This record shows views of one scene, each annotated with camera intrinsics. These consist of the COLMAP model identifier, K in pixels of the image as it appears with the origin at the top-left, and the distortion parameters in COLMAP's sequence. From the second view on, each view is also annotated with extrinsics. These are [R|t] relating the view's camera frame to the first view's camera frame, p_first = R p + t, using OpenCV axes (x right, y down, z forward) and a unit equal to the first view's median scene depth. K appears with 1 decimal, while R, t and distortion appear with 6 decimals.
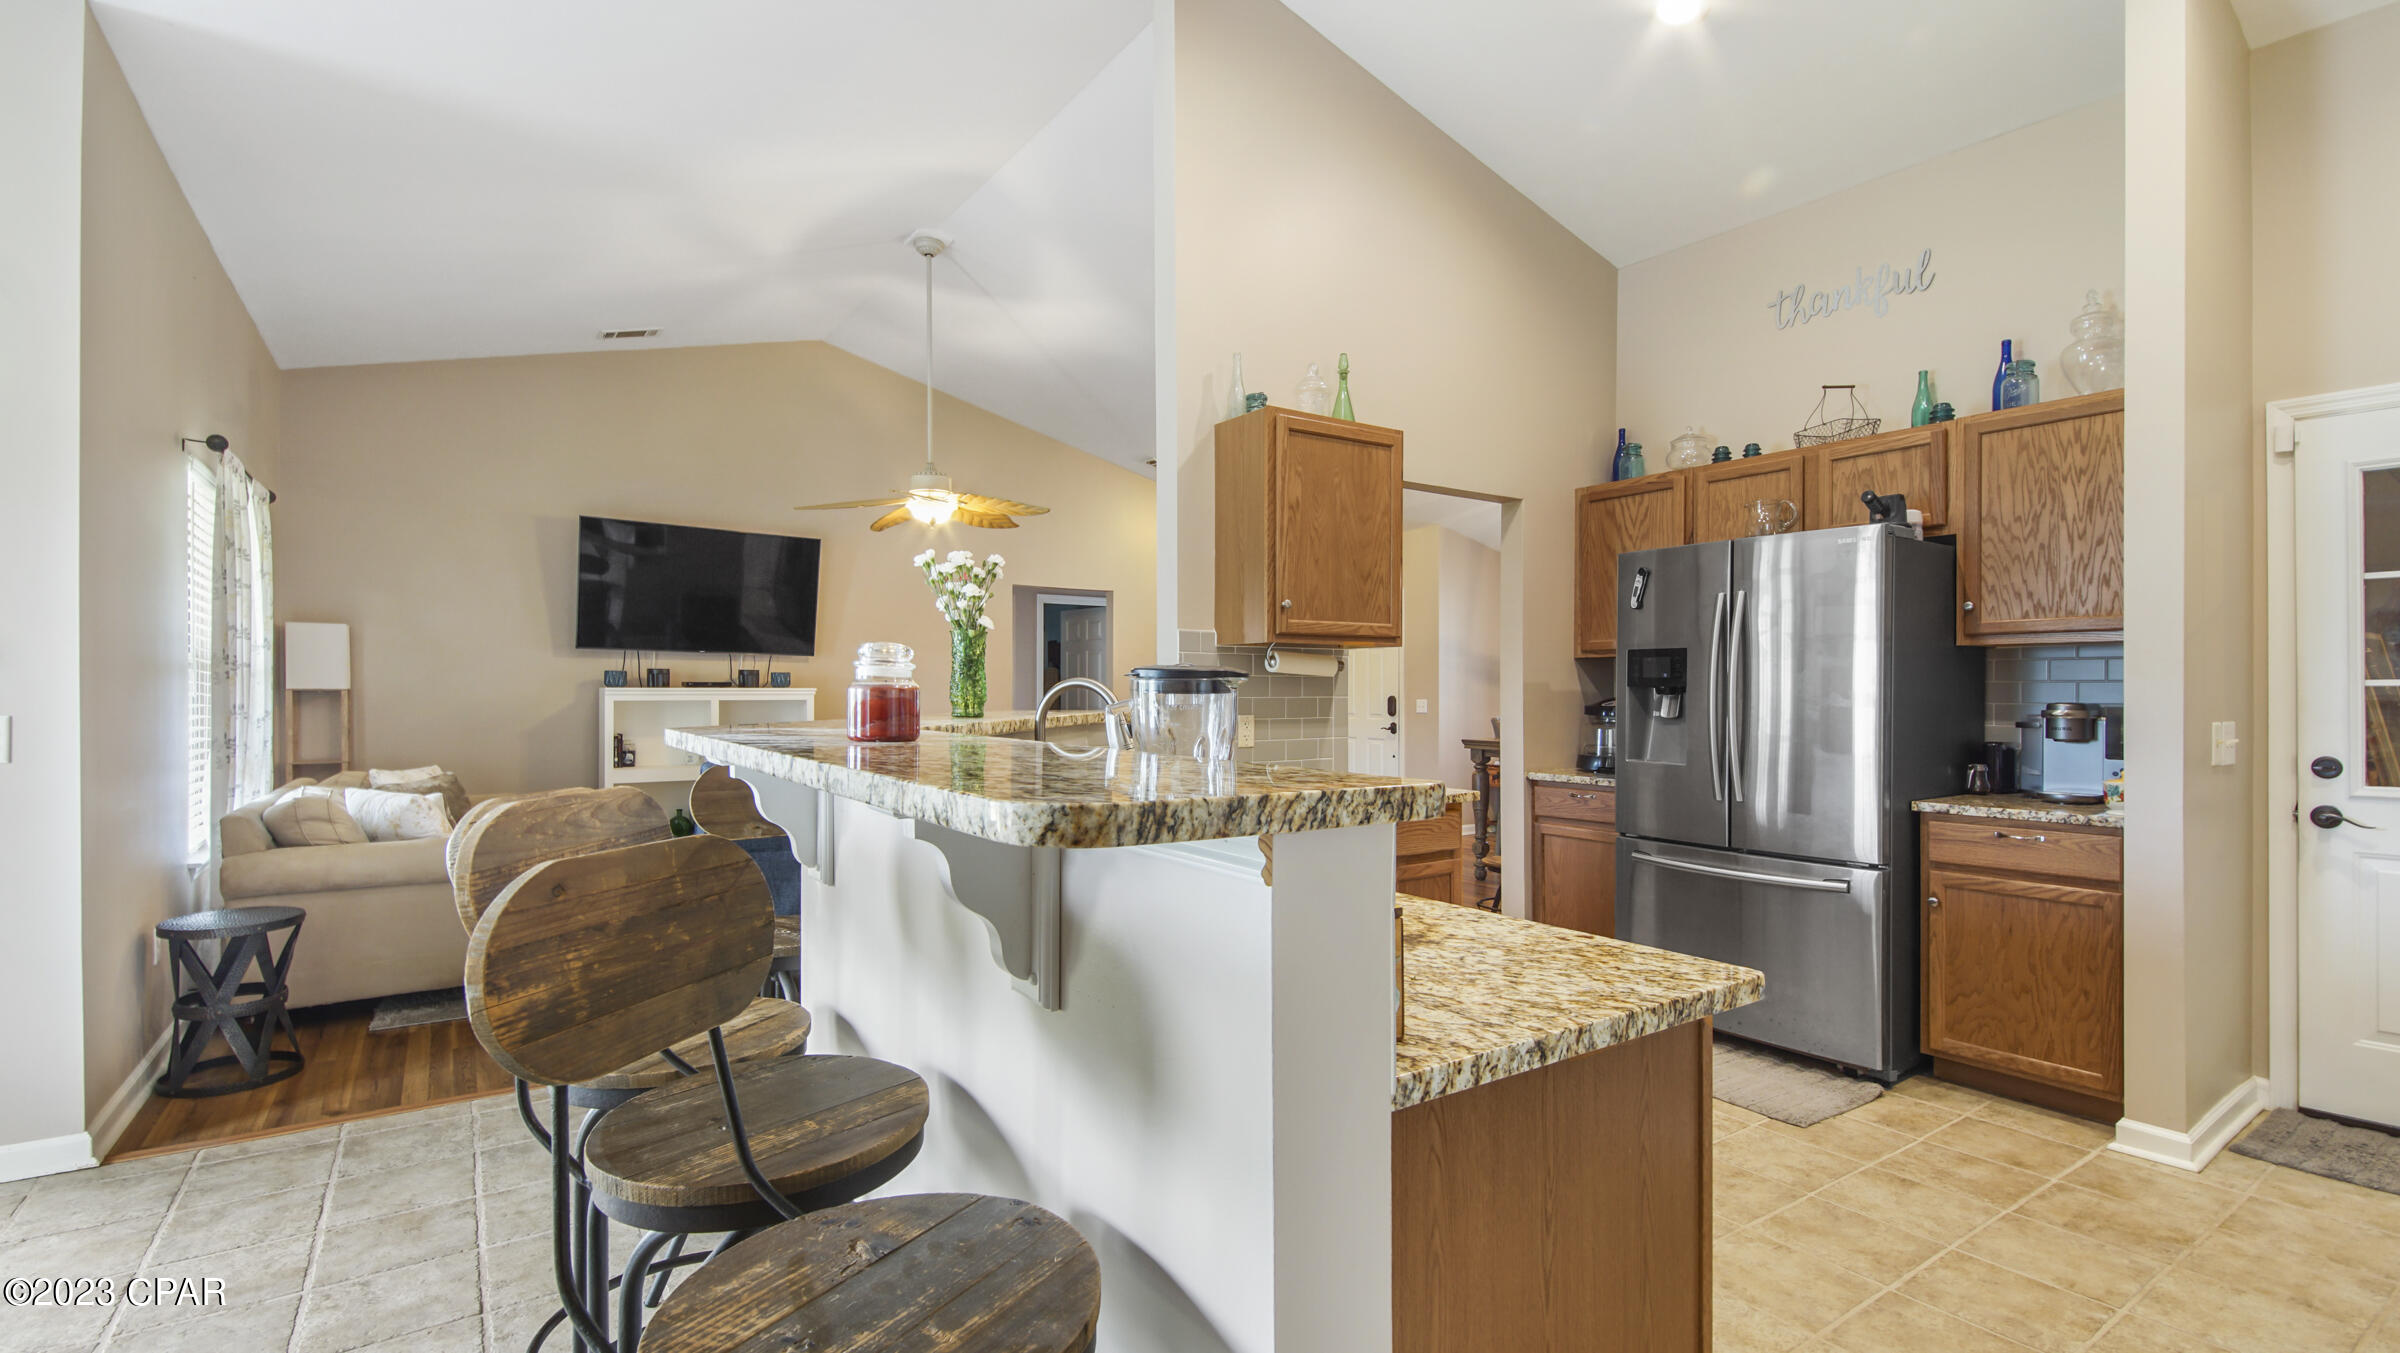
lens RADIAL K [[1063.8, 0, 1196.6], [0, 1063.8, 701.3], [0, 0, 1]] dist [0.039246, -0.024912]
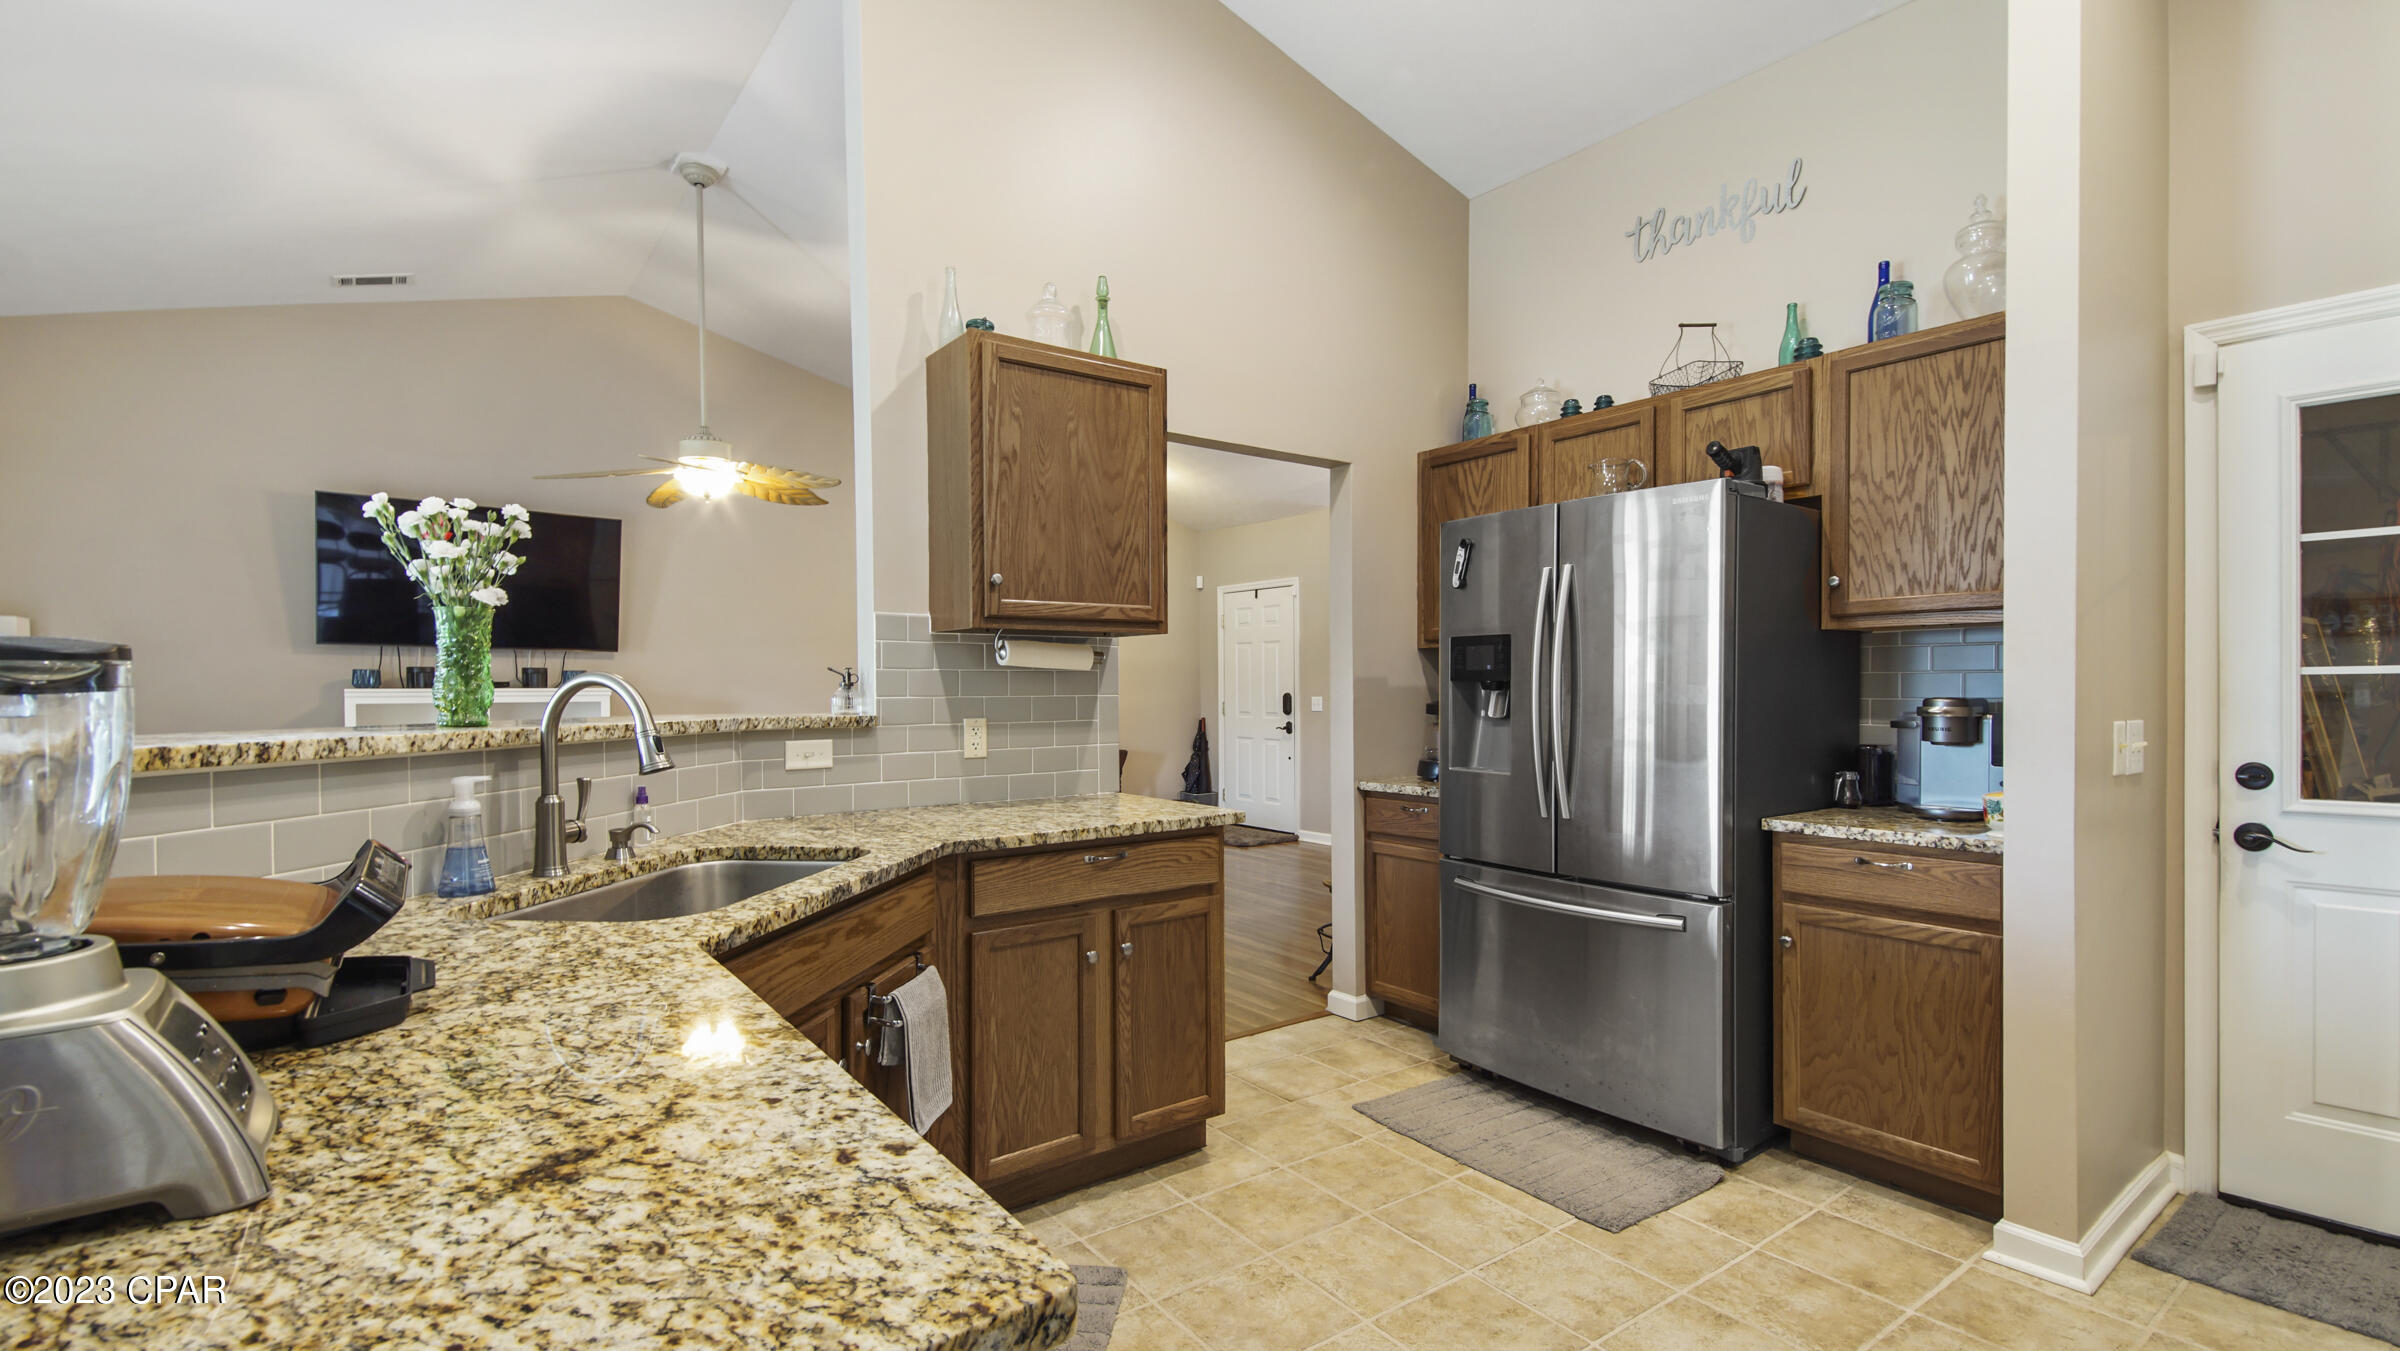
lens RADIAL K [[1066.2, 0, 1201.9], [0, 1066.2, 711.5], [0, 0, 1]] dist [0.041452, -0.027667]
pose [[0.999408, -0.006407, 0.033791, 0.209247], [0.006016, 0.999914, 0.011667, -0.001067], [-0.033863, -0.011456, 0.999361, 0.194659]]
